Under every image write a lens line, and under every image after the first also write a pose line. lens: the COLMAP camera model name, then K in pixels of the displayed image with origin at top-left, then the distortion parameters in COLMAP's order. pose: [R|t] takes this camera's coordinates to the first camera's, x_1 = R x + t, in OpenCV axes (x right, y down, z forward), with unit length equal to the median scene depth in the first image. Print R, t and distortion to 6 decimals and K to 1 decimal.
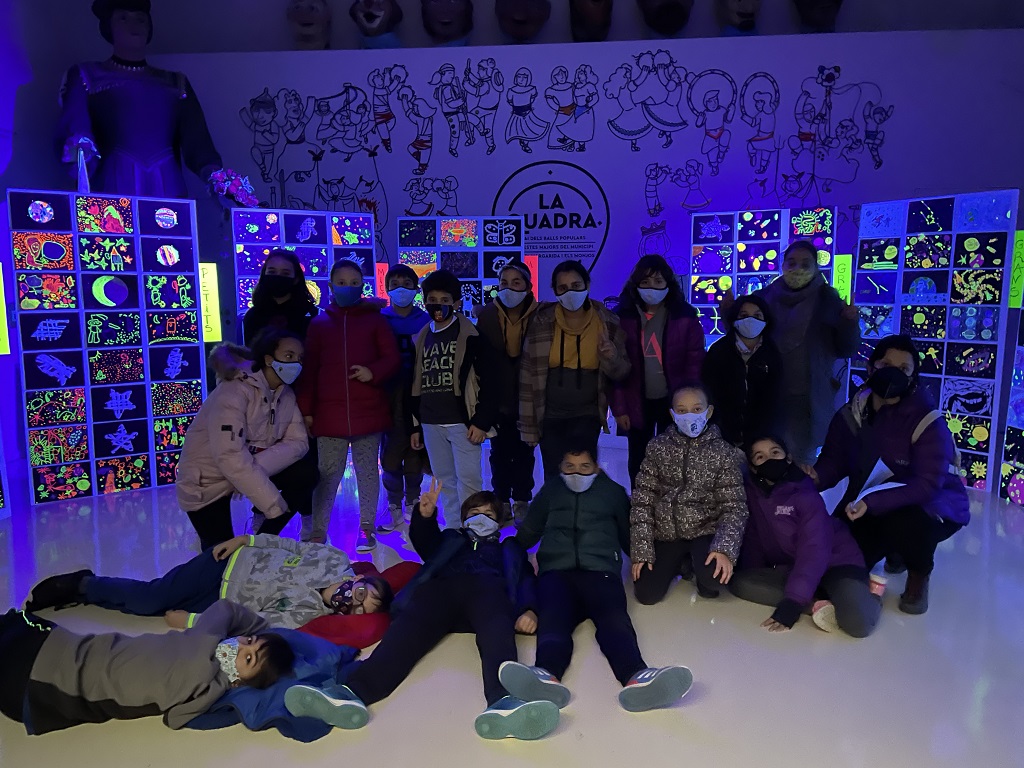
lens RADIAL K [[826.1, 0, 512.0], [0, 826.1, 384.0], [0, 0, 1]] dist [0.072817, -0.075513]
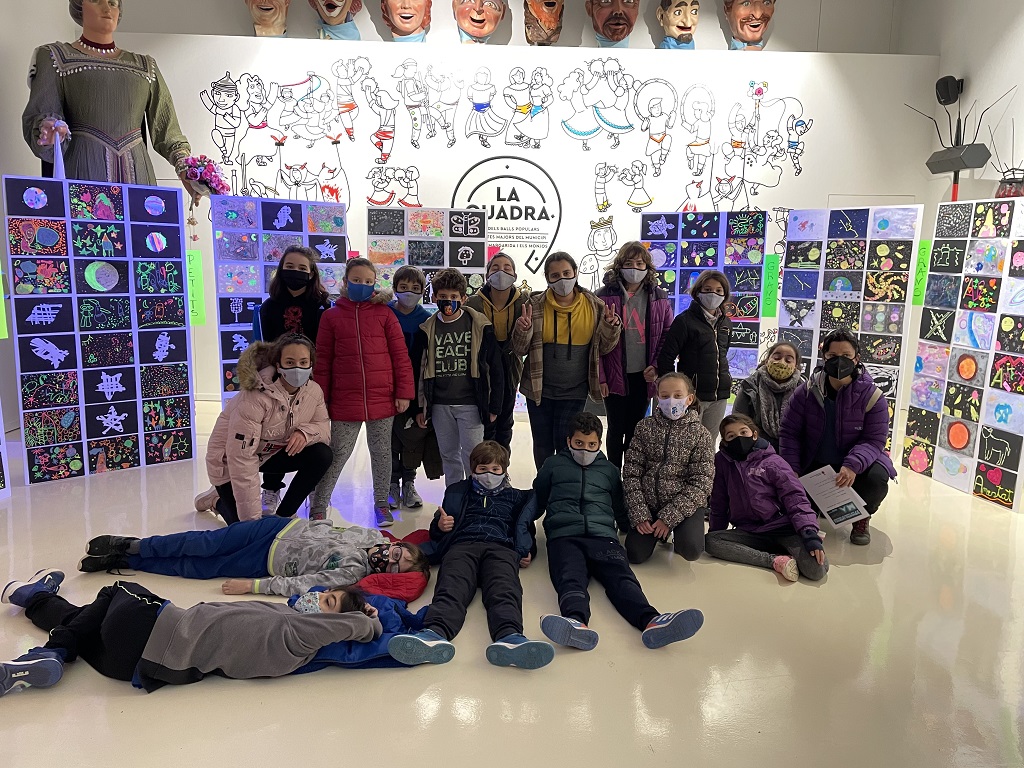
lens RADIAL K [[826.1, 0, 512.0], [0, 826.1, 384.0], [0, 0, 1]] dist [0.072817, -0.075513]
pose [[0.990893, 0.001297, 0.134646, -0.105576], [-0.006230, 0.999324, 0.036224, -0.017318], [-0.134508, -0.036733, 0.990231, -0.077870]]
